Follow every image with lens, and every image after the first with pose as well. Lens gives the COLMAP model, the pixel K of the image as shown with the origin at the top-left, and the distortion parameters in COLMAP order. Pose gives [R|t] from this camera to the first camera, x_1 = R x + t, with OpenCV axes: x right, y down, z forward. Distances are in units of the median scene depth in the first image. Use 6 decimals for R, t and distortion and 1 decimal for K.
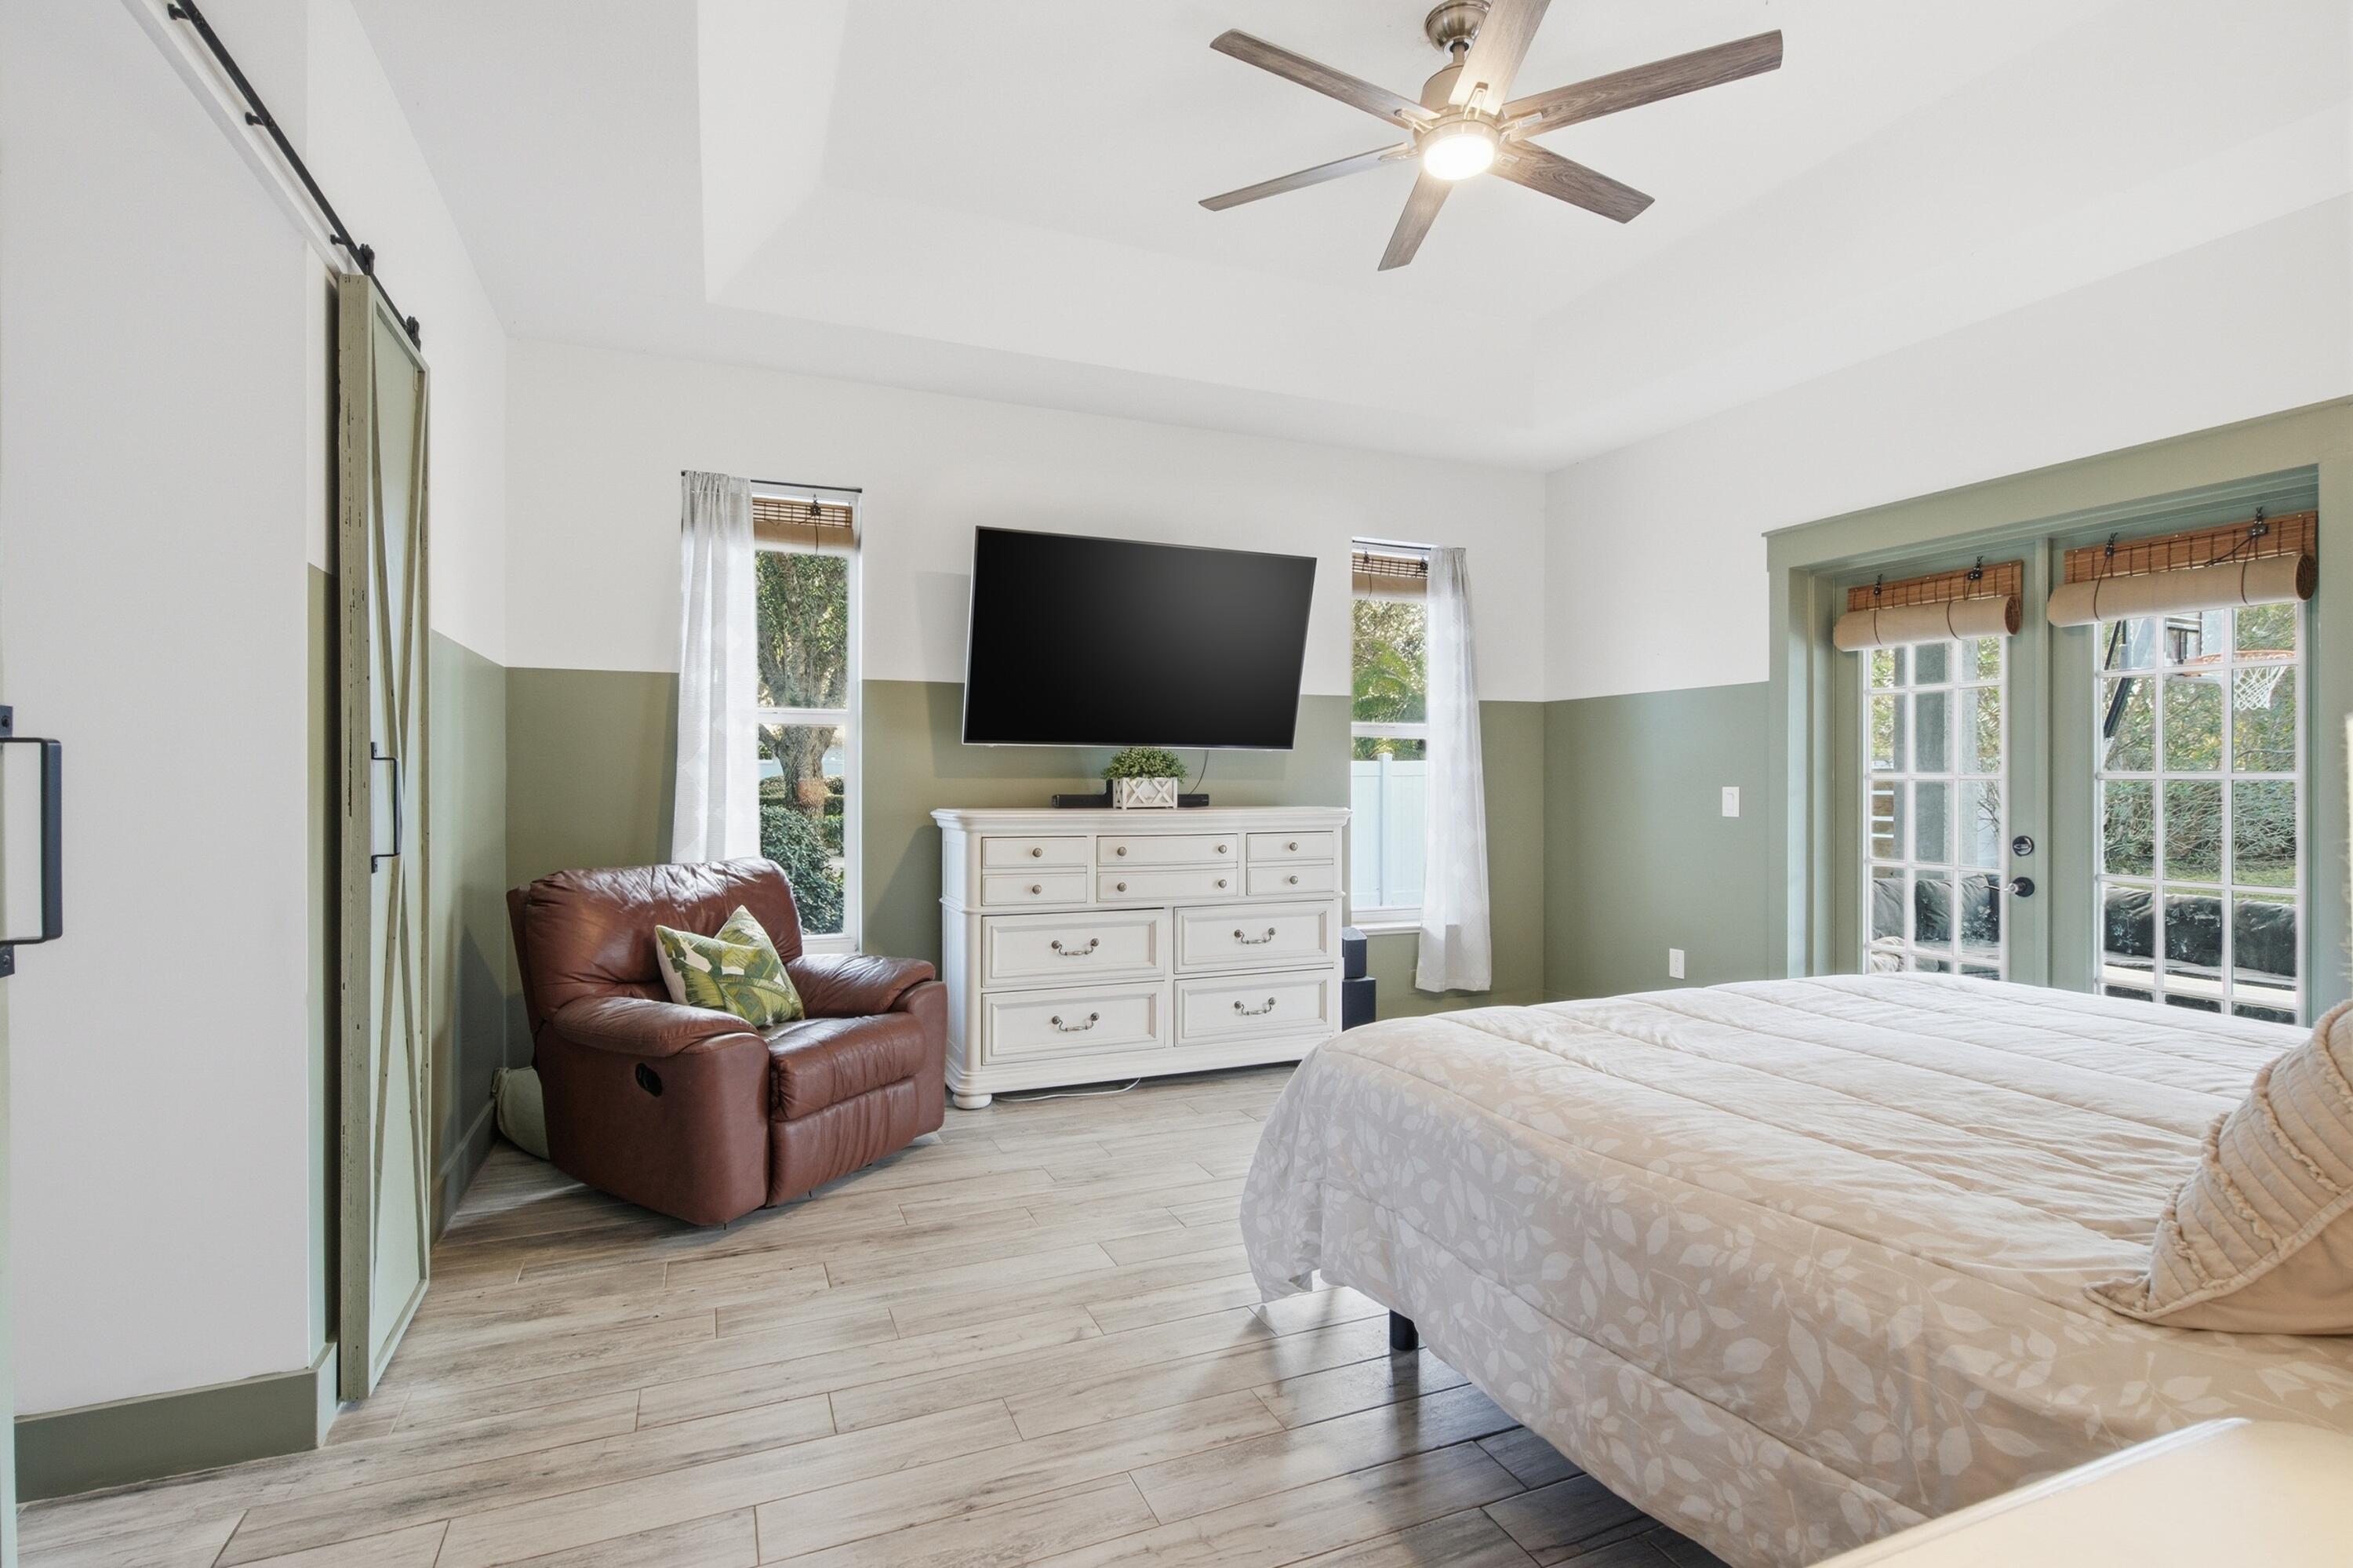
lens RADIAL K [[1134.6, 0, 1177.3], [0, 1134.6, 776.5], [0, 0, 1]] dist [0.000326, -0.000195]
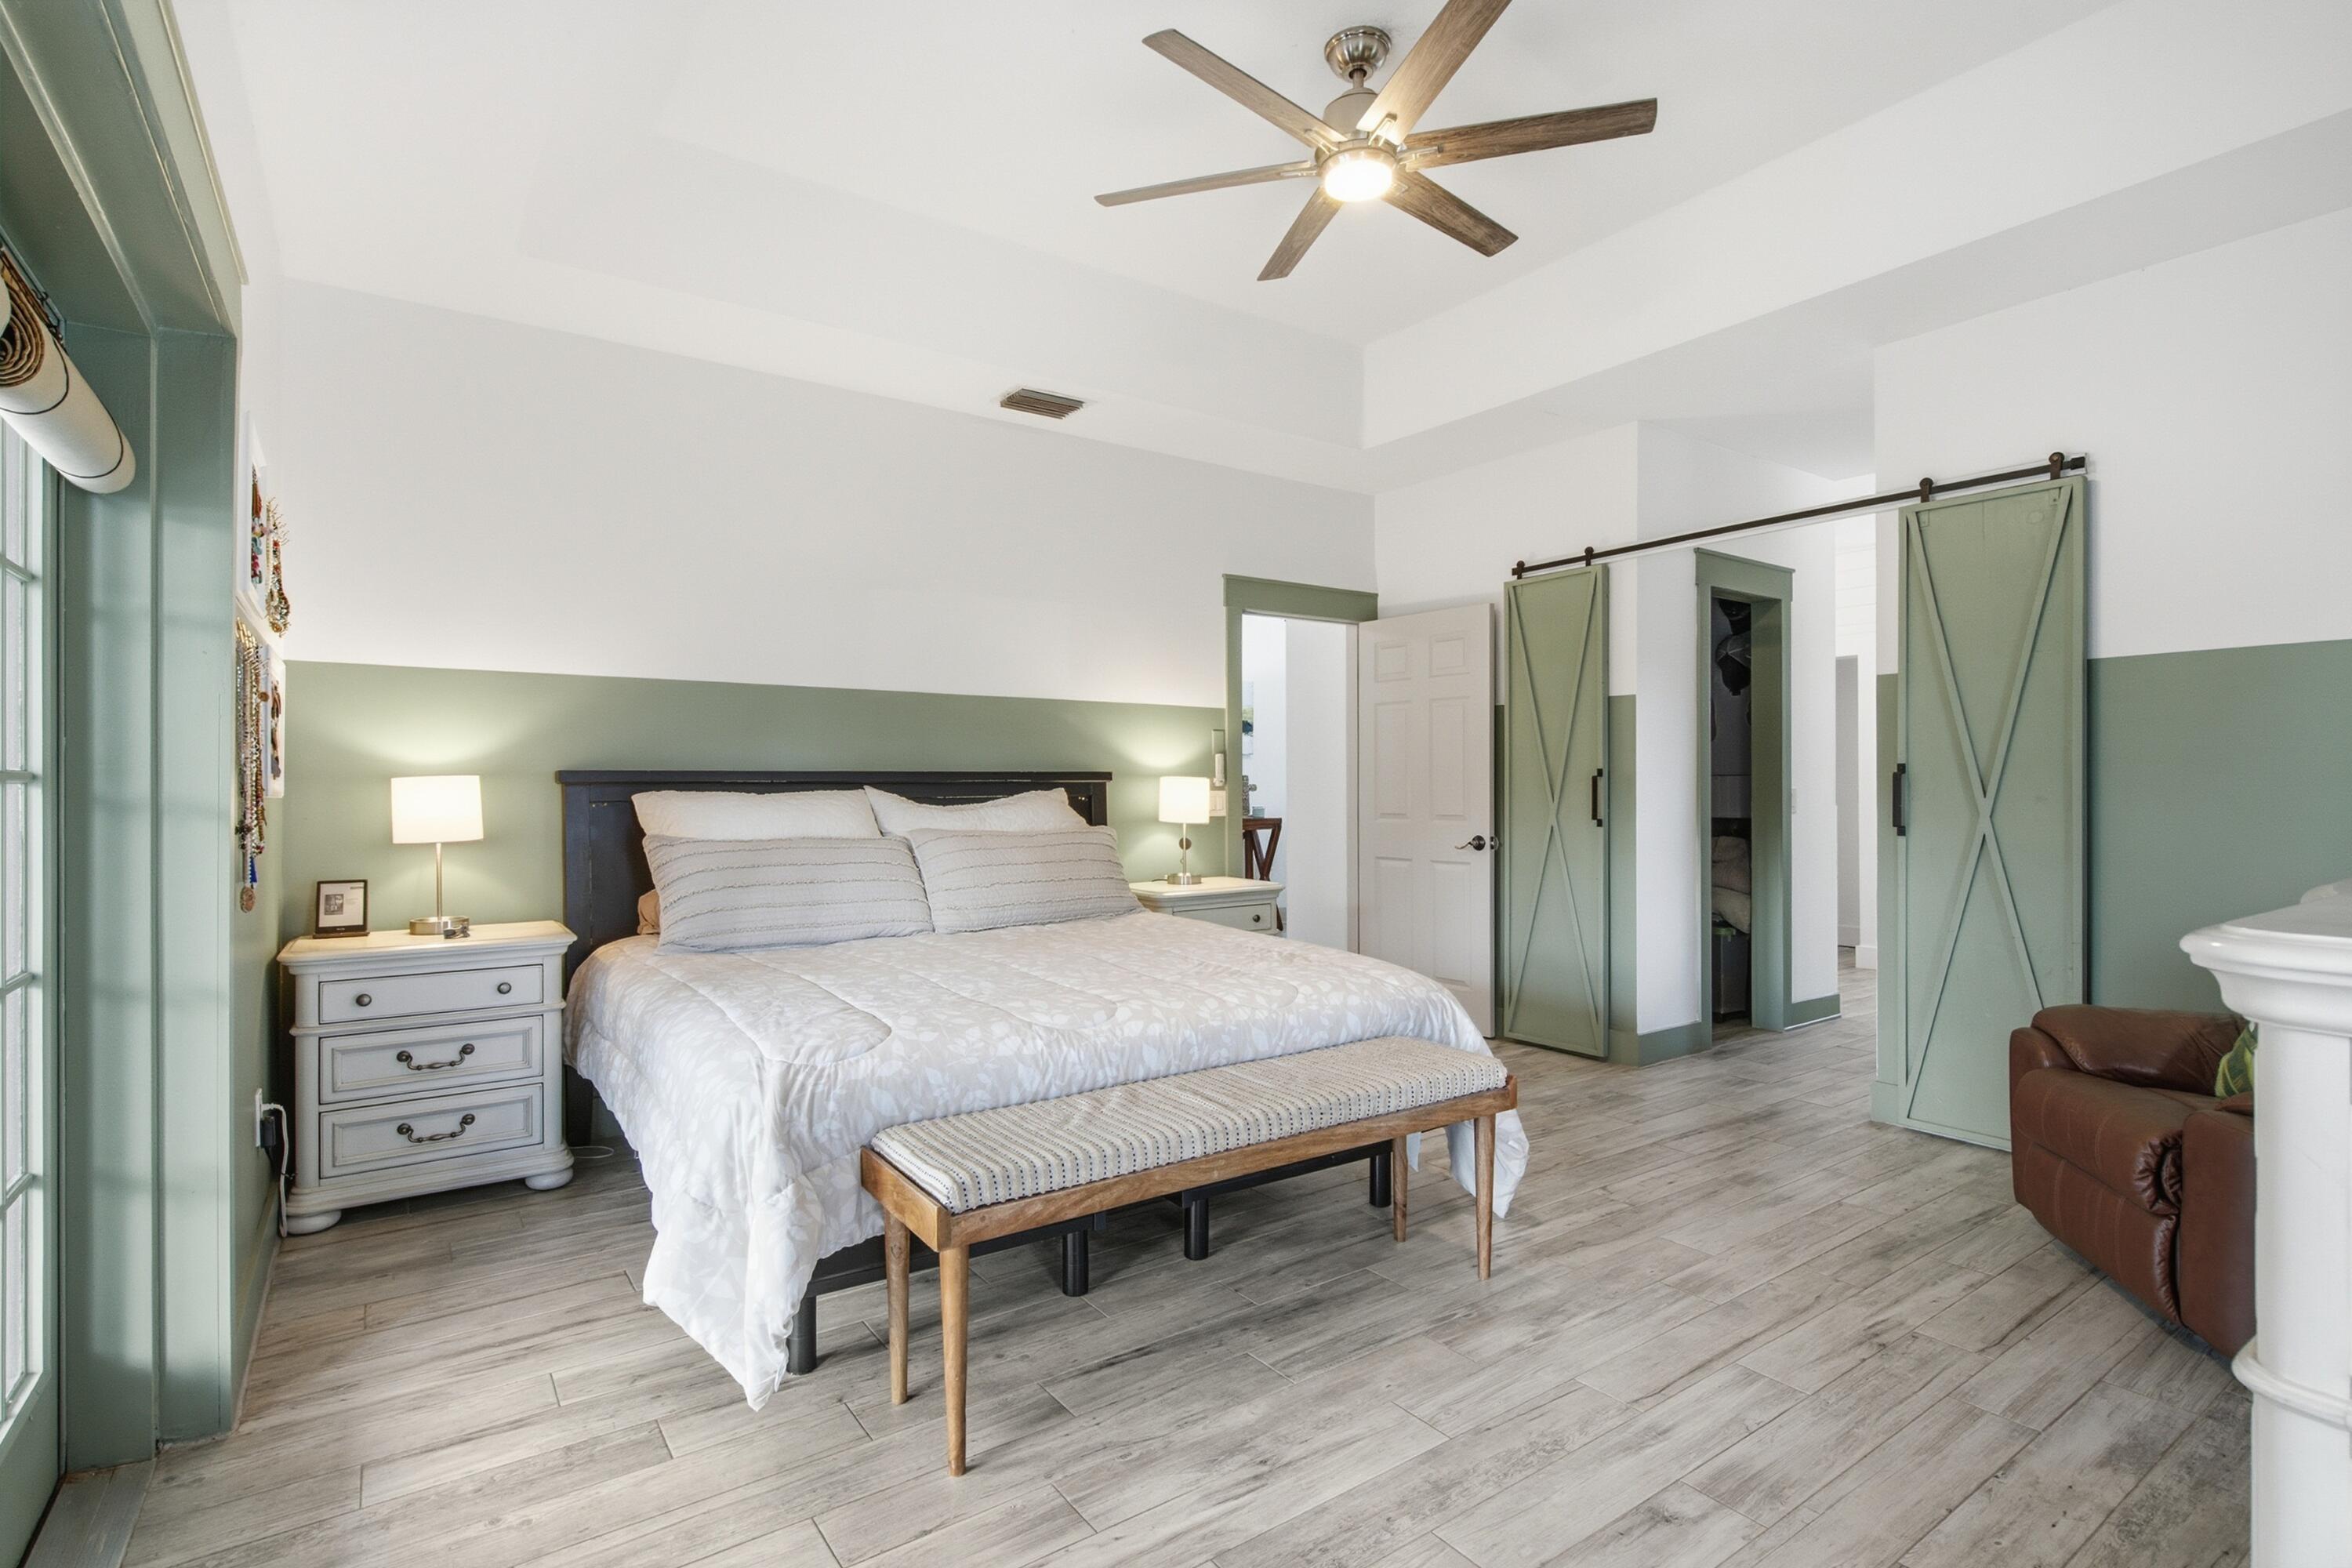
lens RADIAL K [[1134.0, 0, 1176.8], [0, 1134.0, 776.5], [0, 0, 1]] dist [0.000326, -0.000195]
pose [[-0.974354, 0.006131, -0.224937, 0.639526], [0.006943, 0.999972, -0.002823, -0.008905], [0.224913, -0.004312, -0.974369, 1.957848]]
